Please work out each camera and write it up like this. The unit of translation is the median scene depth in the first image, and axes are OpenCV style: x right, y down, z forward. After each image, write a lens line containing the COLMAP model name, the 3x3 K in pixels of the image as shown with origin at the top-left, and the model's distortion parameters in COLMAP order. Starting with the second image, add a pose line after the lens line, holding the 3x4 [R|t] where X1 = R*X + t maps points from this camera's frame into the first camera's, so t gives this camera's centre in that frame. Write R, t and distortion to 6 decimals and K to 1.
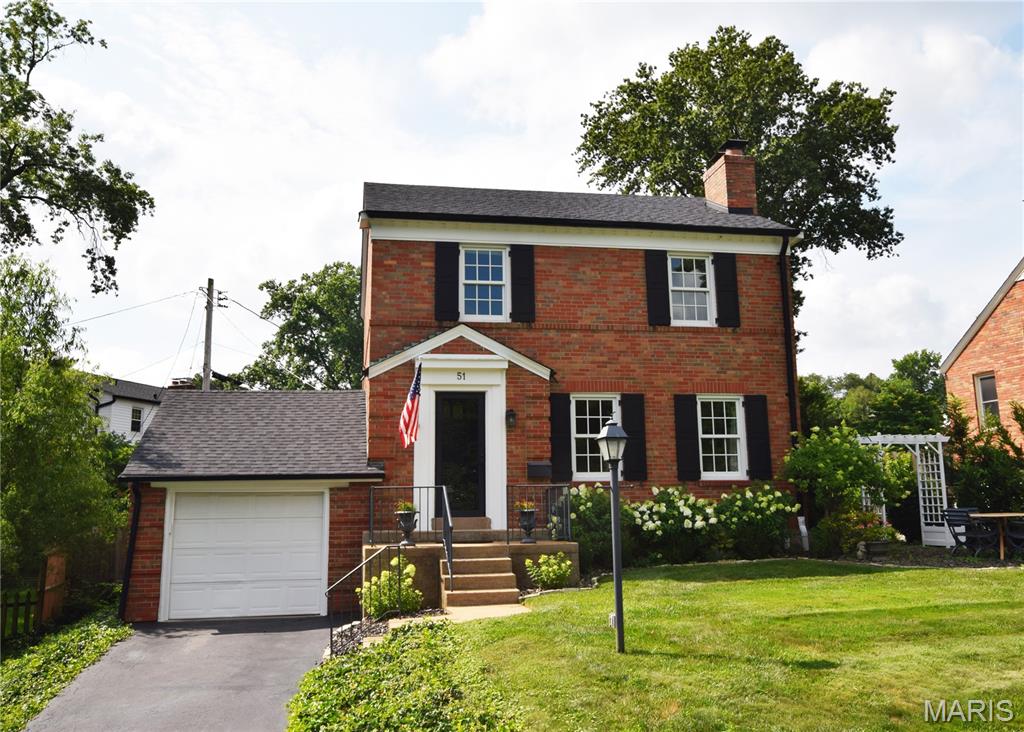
lens RADIAL K [[823.5, 0, 509.5], [0, 823.5, 364.9], [0, 0, 1]] dist [0.004277, 0.006652]
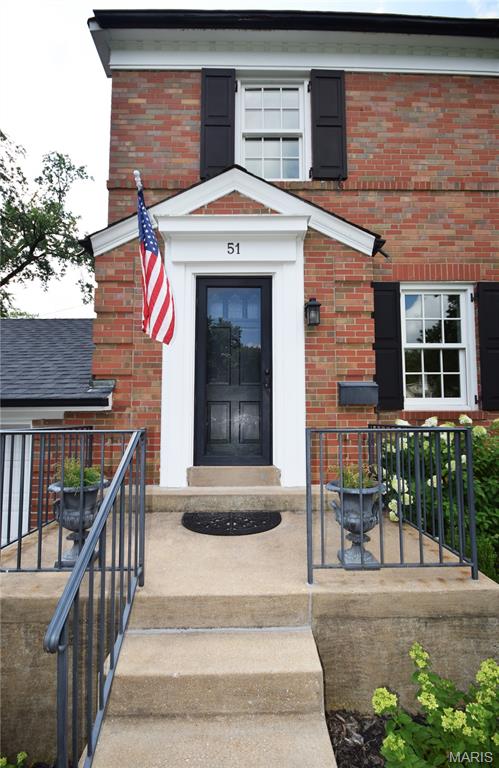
lens RADIAL K [[343.5, 0, 250.7], [0, 343.5, 387.9], [0, 0, 1]] dist [0.003506, 0.000063]
pose [[0.987379, -0.001600, -0.158366, -0.003072], [0.017080, 0.995193, 0.096437, 0.092710], [0.157450, -0.097924, 0.982660, 0.701007]]
